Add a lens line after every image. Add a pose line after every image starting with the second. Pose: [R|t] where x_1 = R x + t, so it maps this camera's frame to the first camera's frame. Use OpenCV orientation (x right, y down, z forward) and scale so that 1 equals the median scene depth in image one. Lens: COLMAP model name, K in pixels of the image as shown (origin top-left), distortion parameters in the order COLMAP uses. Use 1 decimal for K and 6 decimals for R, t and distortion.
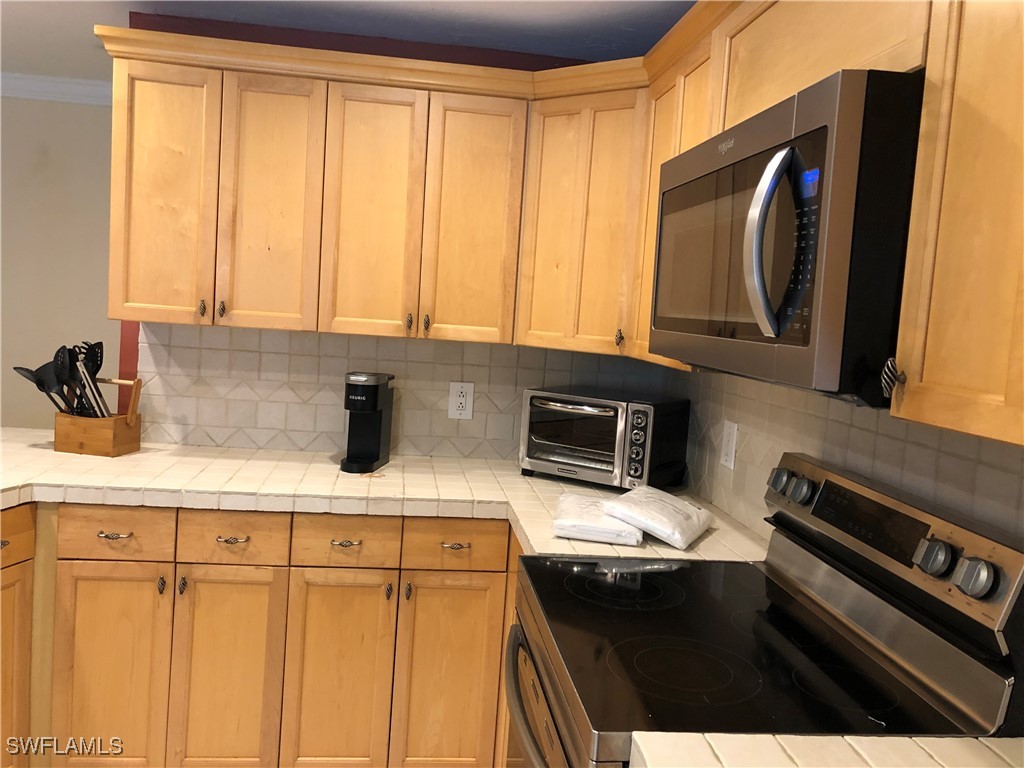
lens RADIAL K [[836.9, 0, 512.0], [0, 836.9, 381.7], [0, 0, 1]] dist [0.038024, -0.030522]
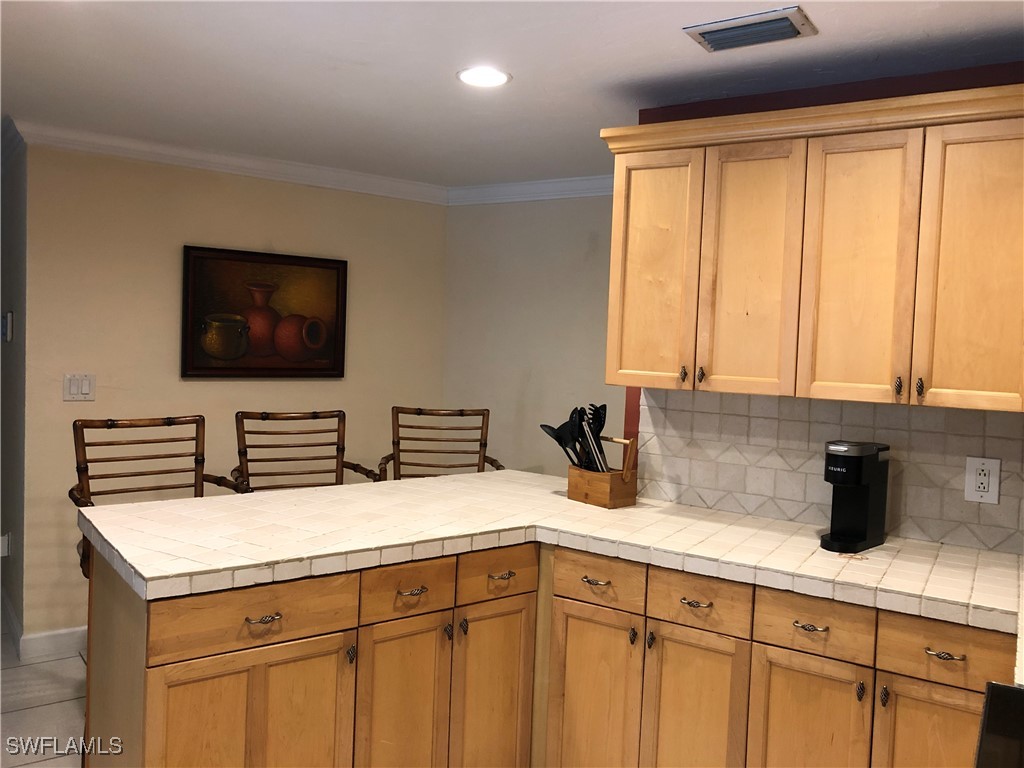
lens RADIAL K [[836.9, 0, 512.6], [0, 836.9, 382.6], [0, 0, 1]] dist [0.038024, -0.030522]
pose [[0.787442, -0.002352, -0.616384, 0.108309], [-0.041173, 0.997559, -0.056405, -0.009066], [0.615012, 0.069794, 0.785423, 0.052491]]
